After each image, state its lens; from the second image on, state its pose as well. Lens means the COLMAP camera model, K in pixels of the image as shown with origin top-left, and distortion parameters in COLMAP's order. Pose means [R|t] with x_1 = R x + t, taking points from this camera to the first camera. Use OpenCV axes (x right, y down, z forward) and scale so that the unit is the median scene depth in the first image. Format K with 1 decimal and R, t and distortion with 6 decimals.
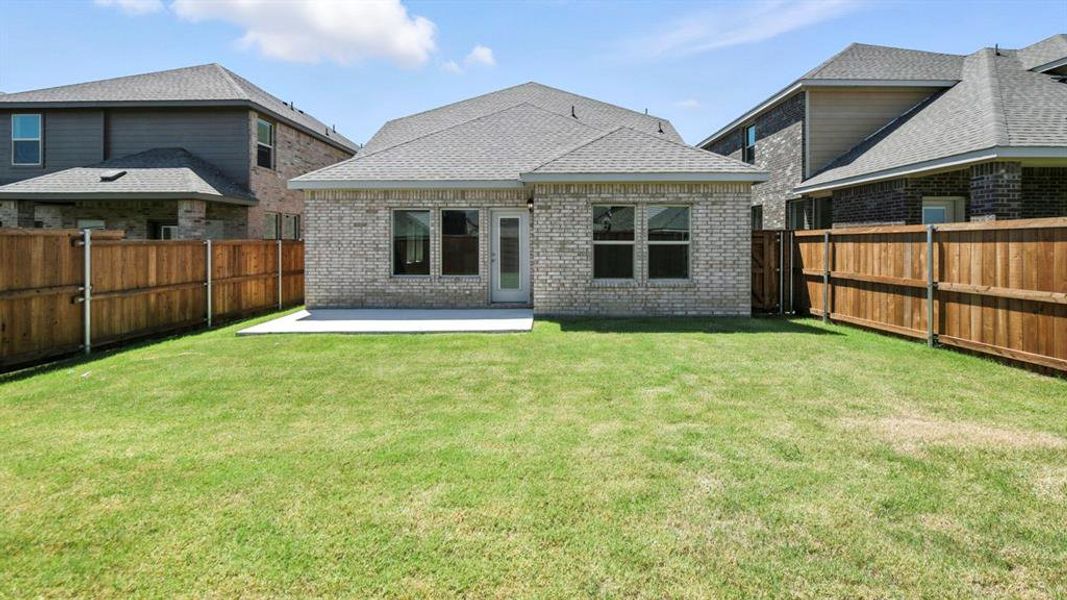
lens RADIAL K [[428.9, 0, 539.0], [0, 428.9, 246.3], [0, 0, 1]] dist [-0.009690, -0.000151]
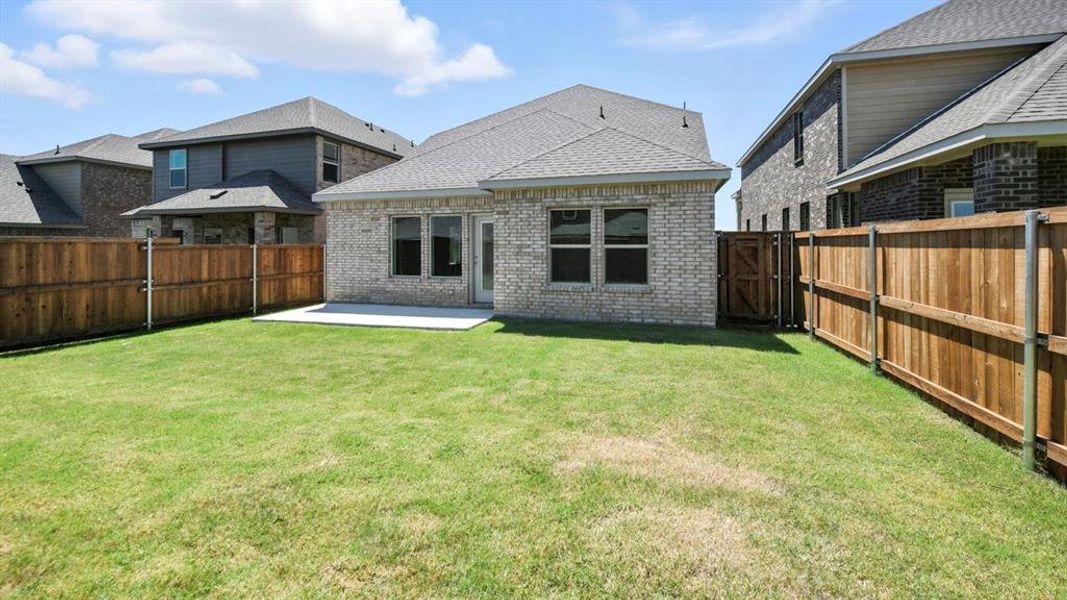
lens RADIAL K [[433.8, 0, 538.1], [0, 433.8, 242.7], [0, 0, 1]] dist [-0.010882, -0.000004]
pose [[0.962114, -0.003540, -0.272623, 0.375346], [0.000840, 0.999949, -0.010019, -0.007087], [0.272645, 0.009411, 0.962069, 0.009085]]
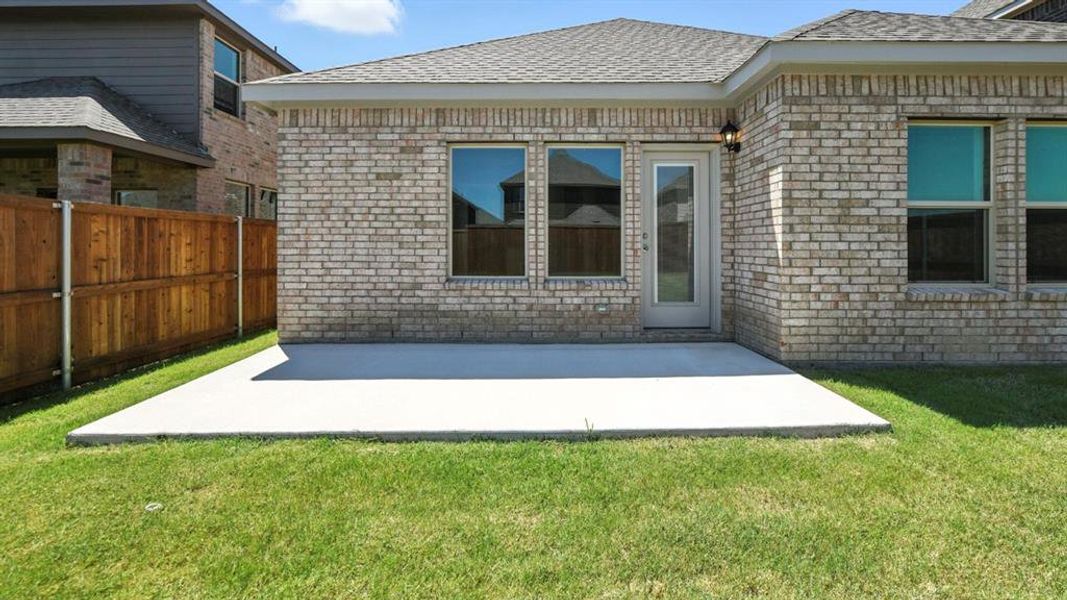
lens RADIAL K [[428.9, 0, 539.0], [0, 428.9, 246.3], [0, 0, 1]] dist [-0.009690, -0.000151]
pose [[0.999948, 0.000081, 0.010198, -0.269000], [-0.000024, 0.999985, -0.005559, 0.038683], [-0.010198, 0.005558, 0.999933, 0.541905]]
